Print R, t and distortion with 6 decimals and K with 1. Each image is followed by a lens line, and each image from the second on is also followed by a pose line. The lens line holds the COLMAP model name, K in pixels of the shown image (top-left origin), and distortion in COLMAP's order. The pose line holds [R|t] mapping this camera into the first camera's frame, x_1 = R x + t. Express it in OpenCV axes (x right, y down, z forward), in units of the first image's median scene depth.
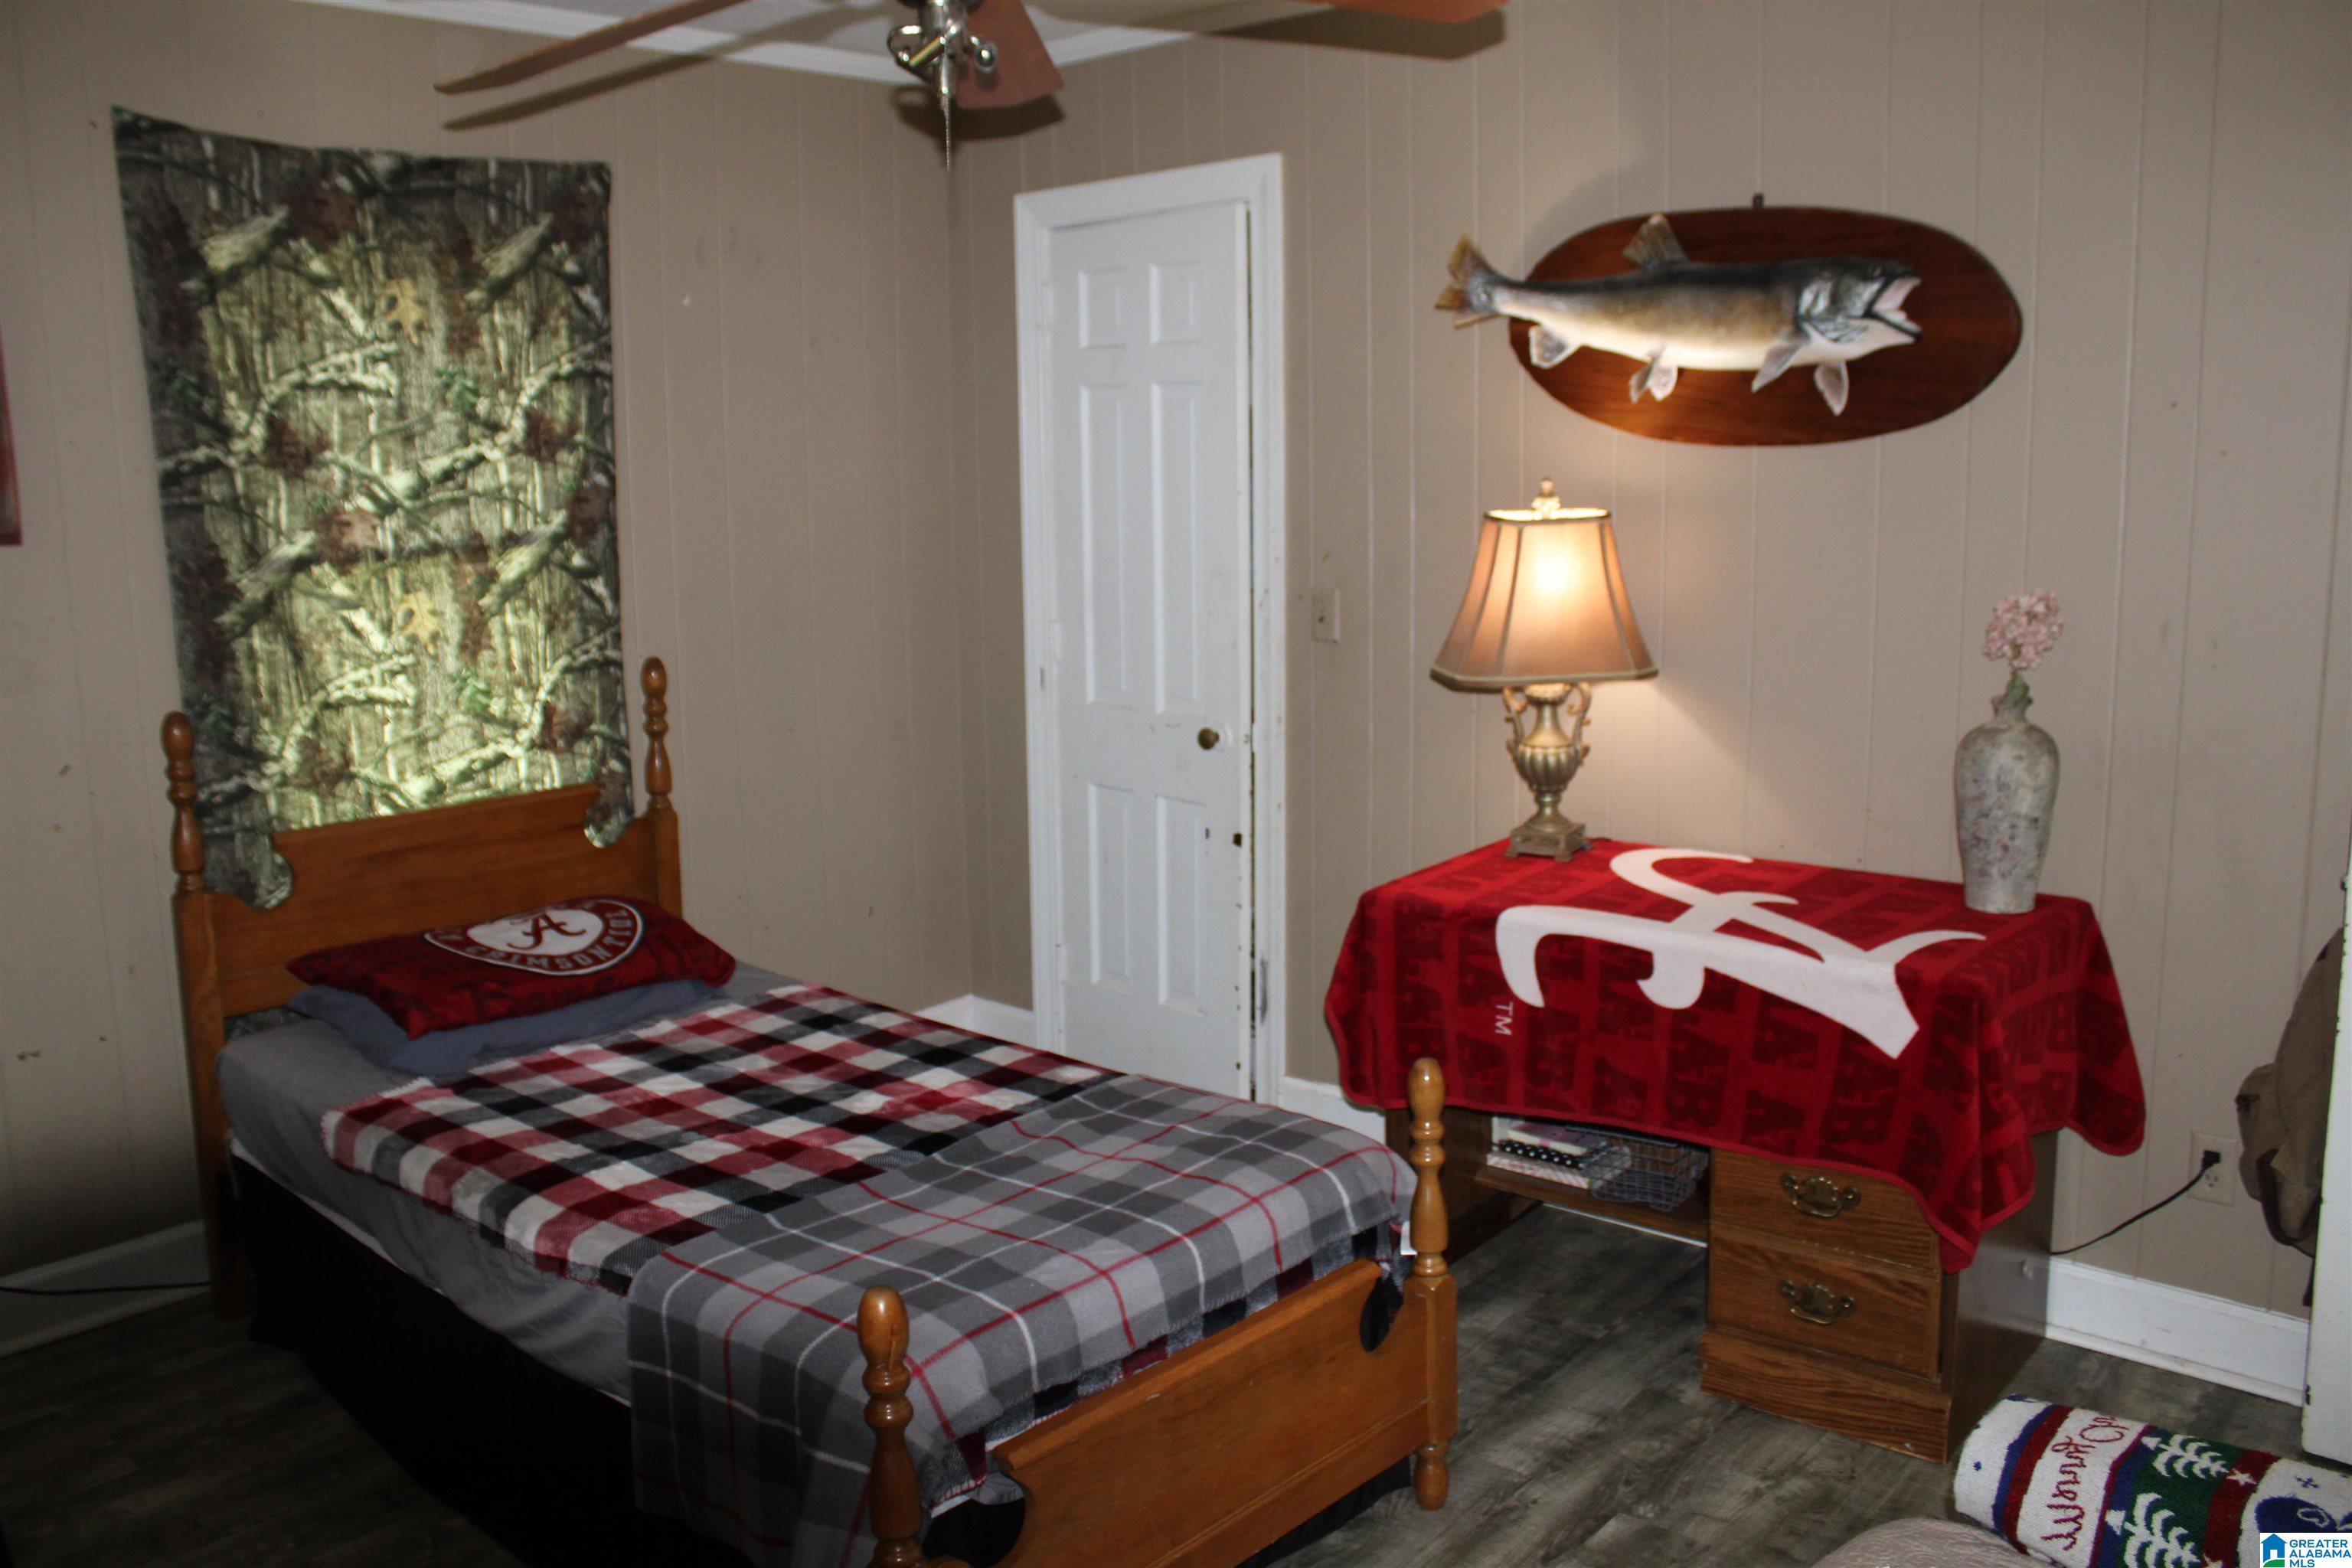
lens RADIAL K [[1956.0, 0, 1178.1], [0, 1956.0, 768.1], [0, 0, 1]] dist [-0.163930, 0.136627]
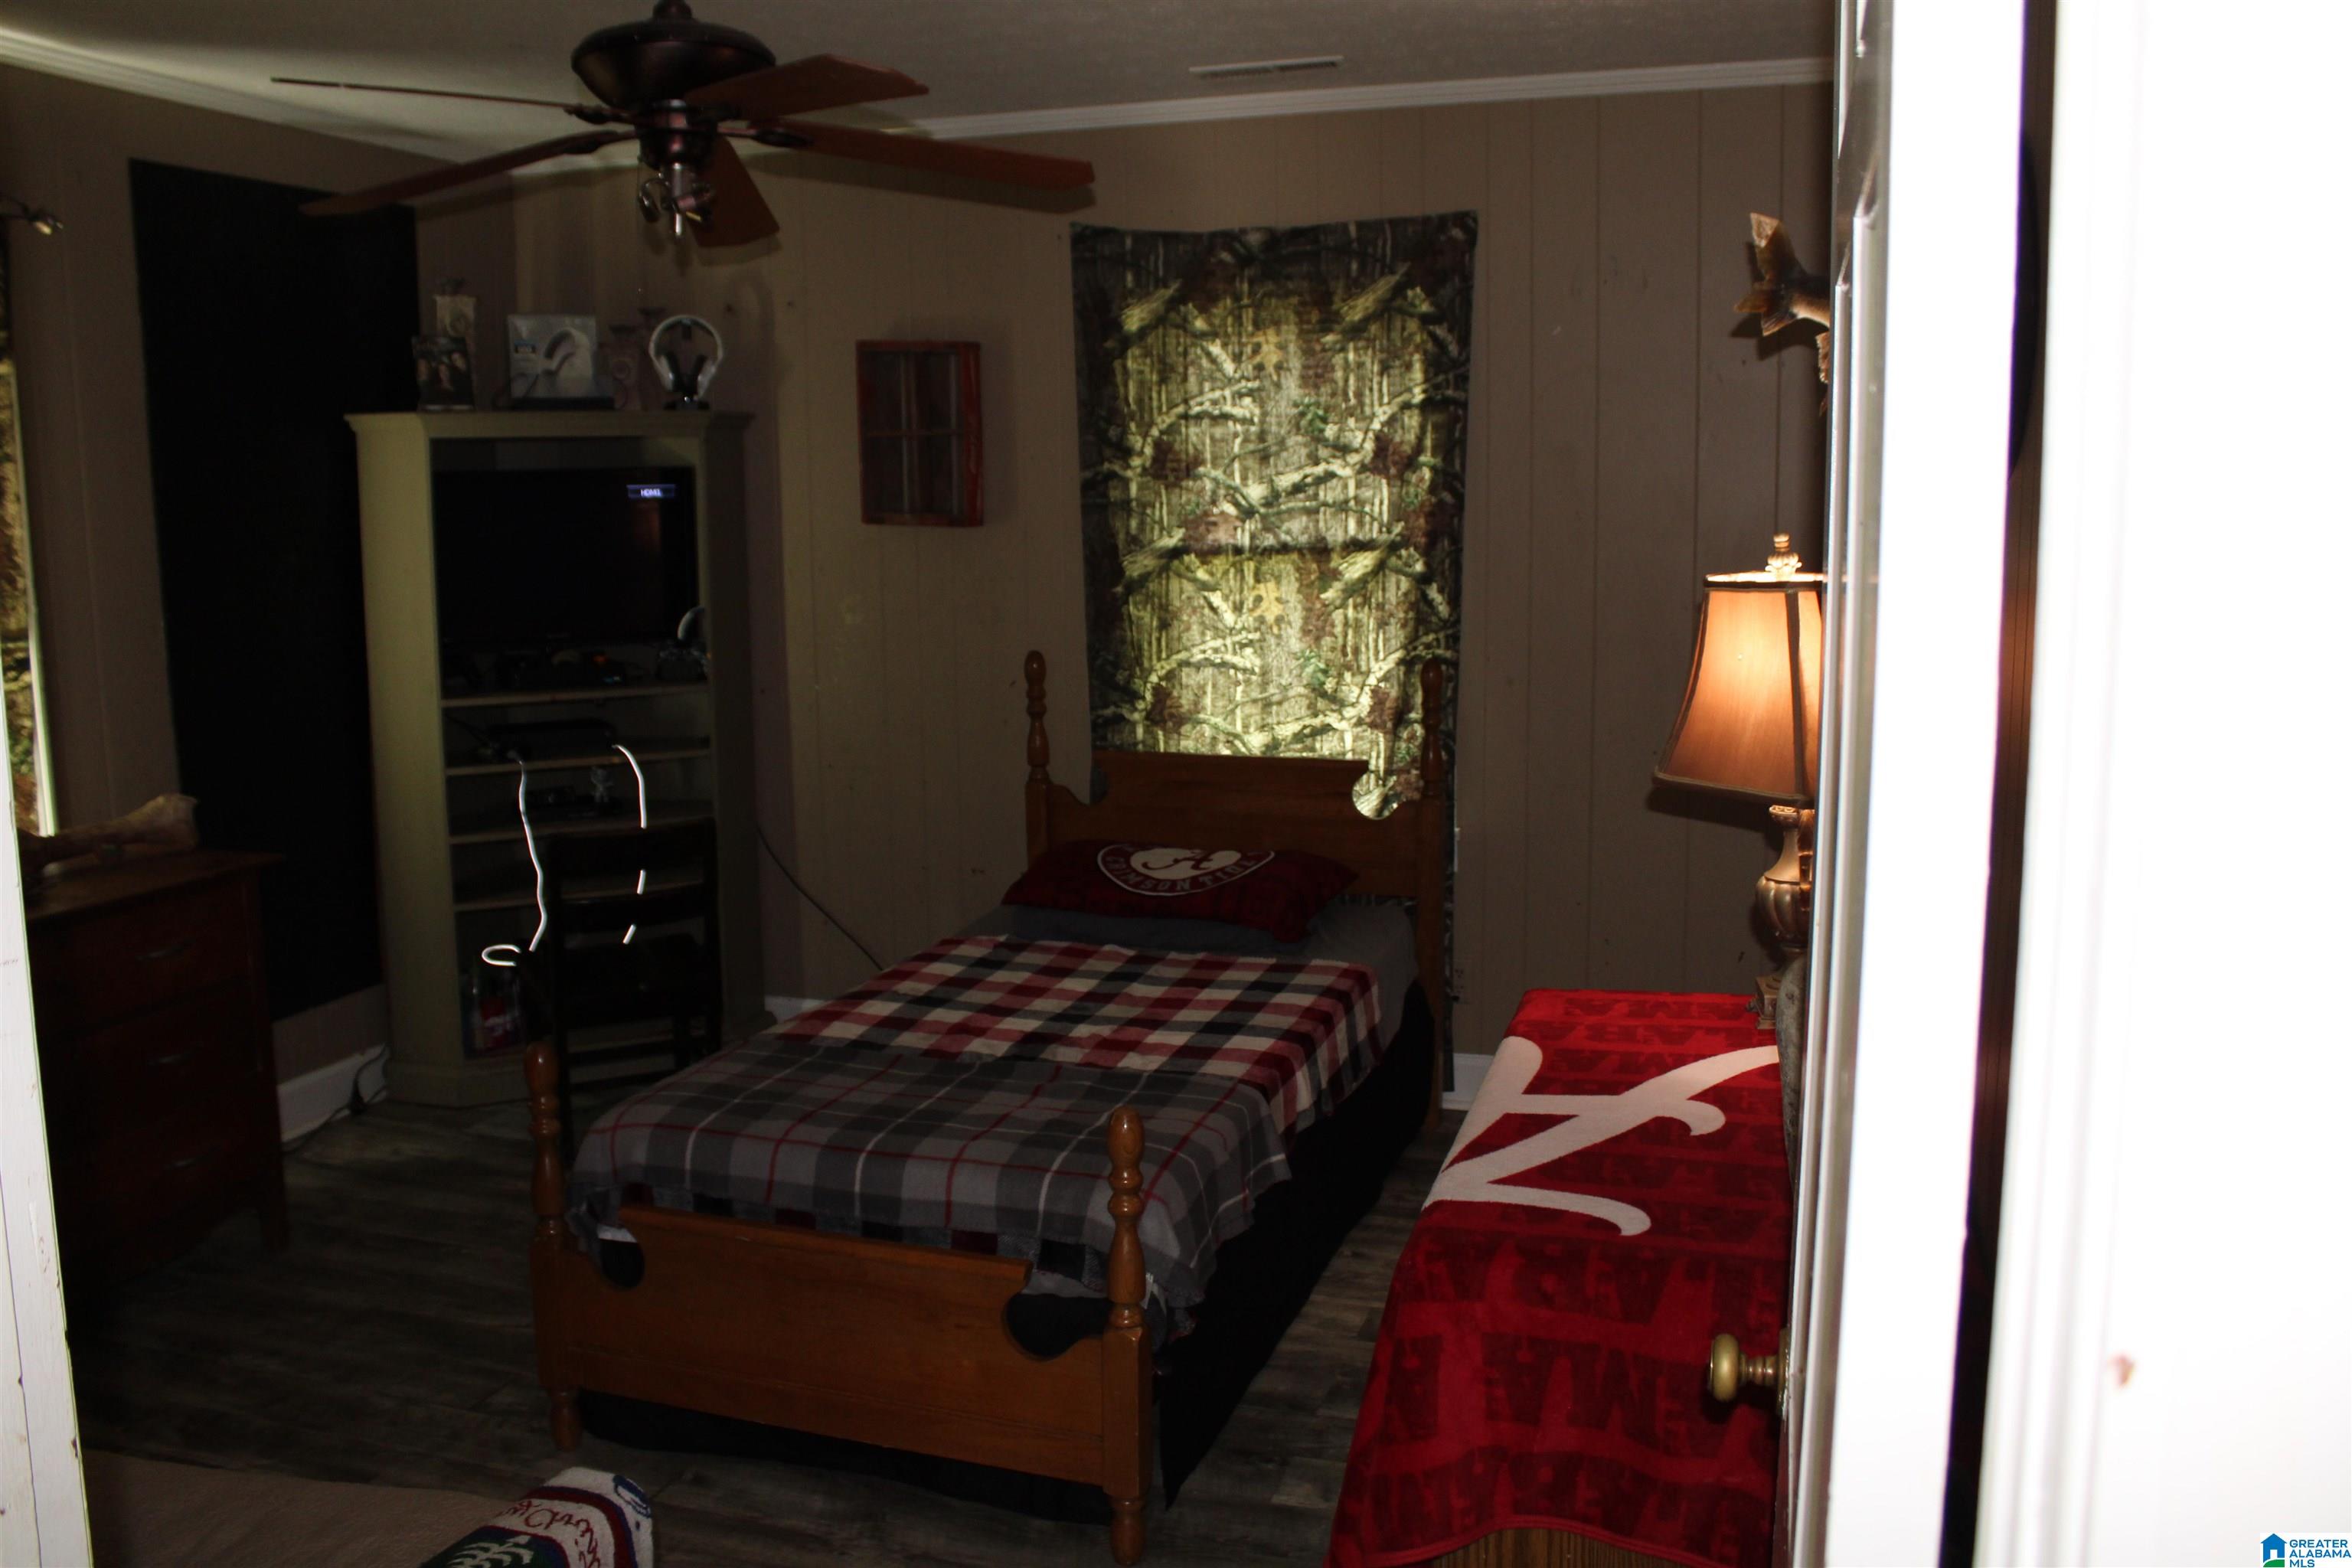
lens RADIAL K [[1956.0, 0, 1115.8], [0, 1956.0, 784.3], [0, 0, 1]] dist [-0.163930, 0.136627]
pose [[0.378144, 0.157004, -0.912336, 0.747158], [-0.145451, 0.983350, 0.108938, -0.088691], [0.914249, 0.091506, 0.394684, 0.435265]]
